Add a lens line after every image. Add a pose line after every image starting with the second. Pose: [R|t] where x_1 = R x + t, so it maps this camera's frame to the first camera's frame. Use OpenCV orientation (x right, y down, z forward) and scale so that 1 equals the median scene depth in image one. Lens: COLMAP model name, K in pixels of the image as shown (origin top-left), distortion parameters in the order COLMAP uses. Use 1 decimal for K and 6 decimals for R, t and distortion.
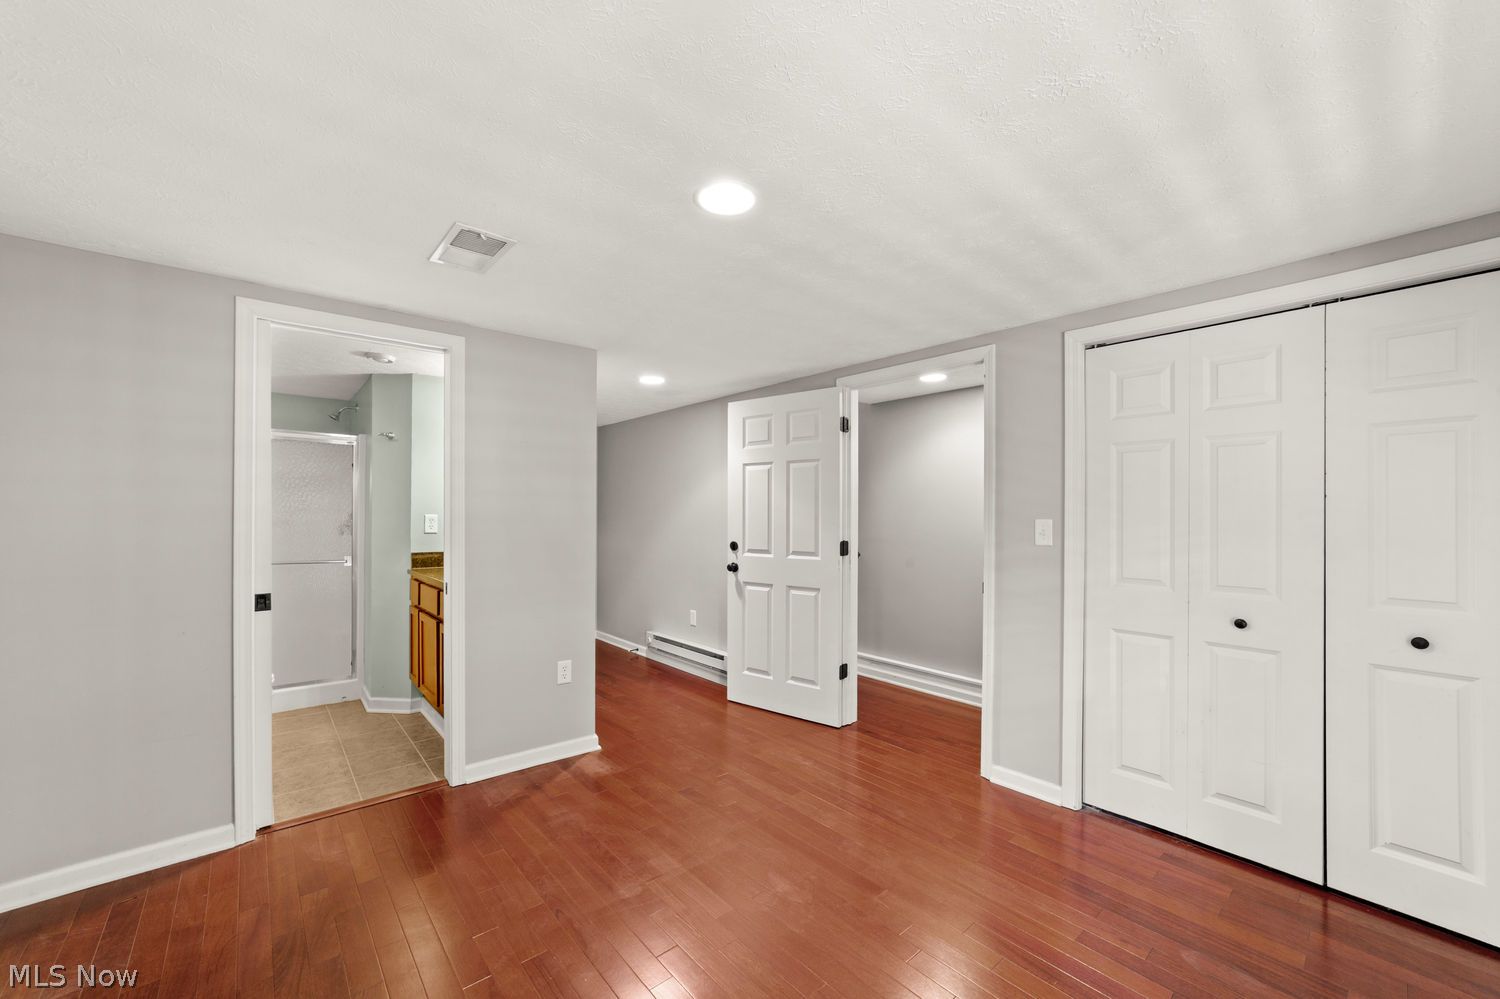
lens RADIAL K [[580.1, 0, 747.0], [0, 580.1, 506.8], [0, 0, 1]] dist [-0.000569, -0.000120]
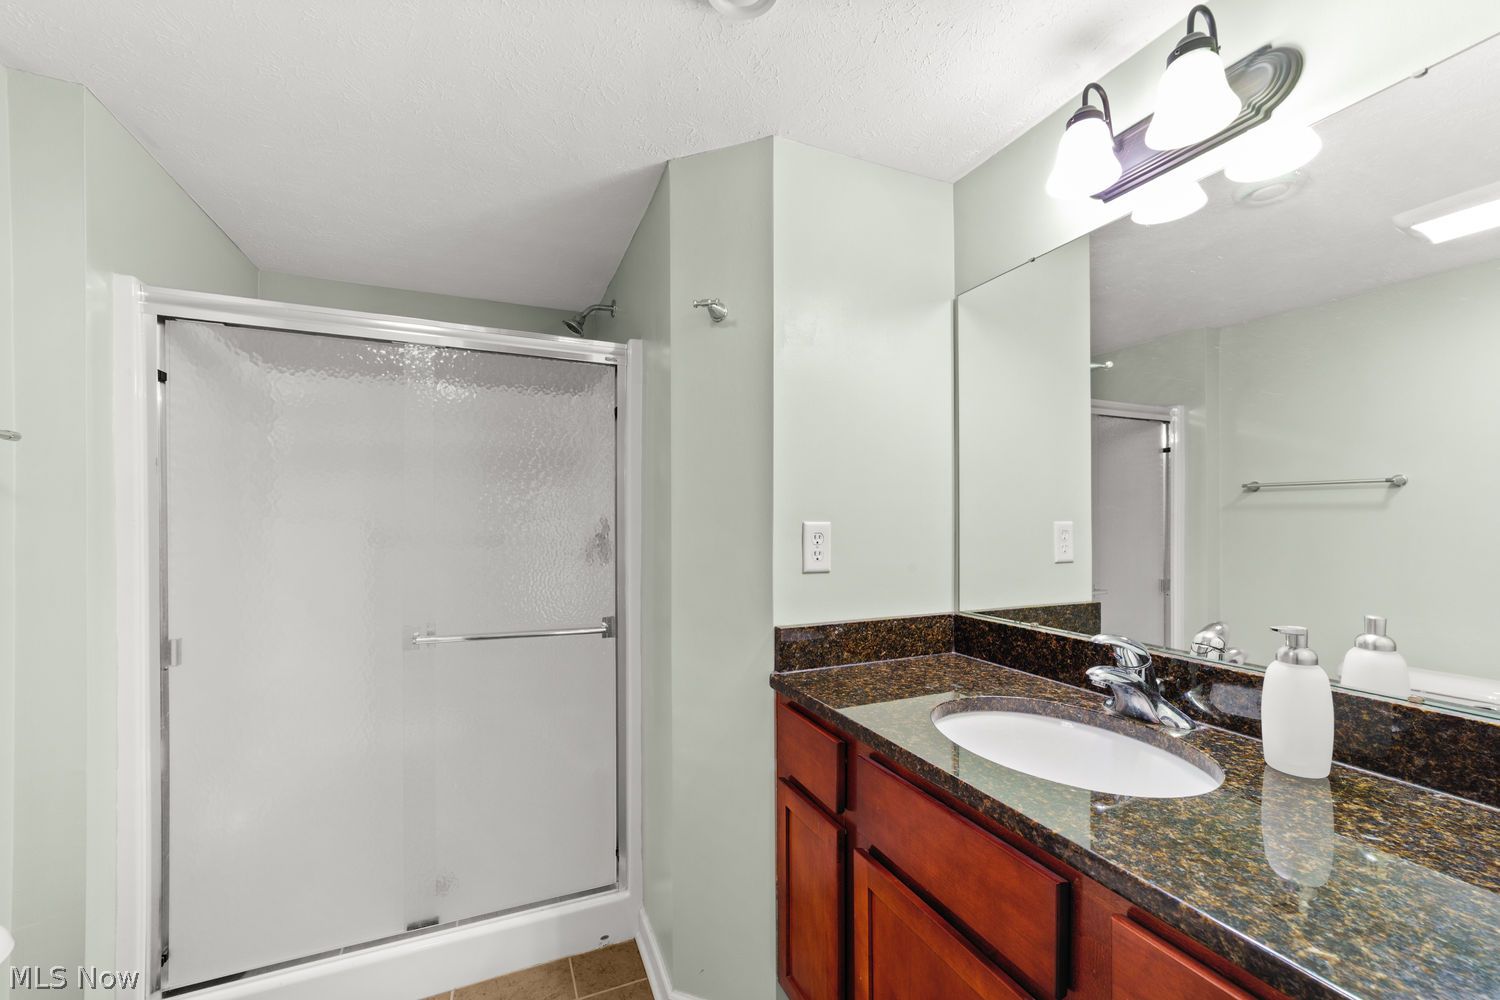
lens RADIAL K [[580.1, 0, 747.0], [0, 580.1, 507.3], [0, 0, 1]] dist [-0.000569, -0.000120]
pose [[0.954262, -0.007760, -0.298871, -0.476697], [0.006763, 0.999968, -0.004368, 0.005974], [0.298896, 0.002147, 0.954283, 0.636667]]
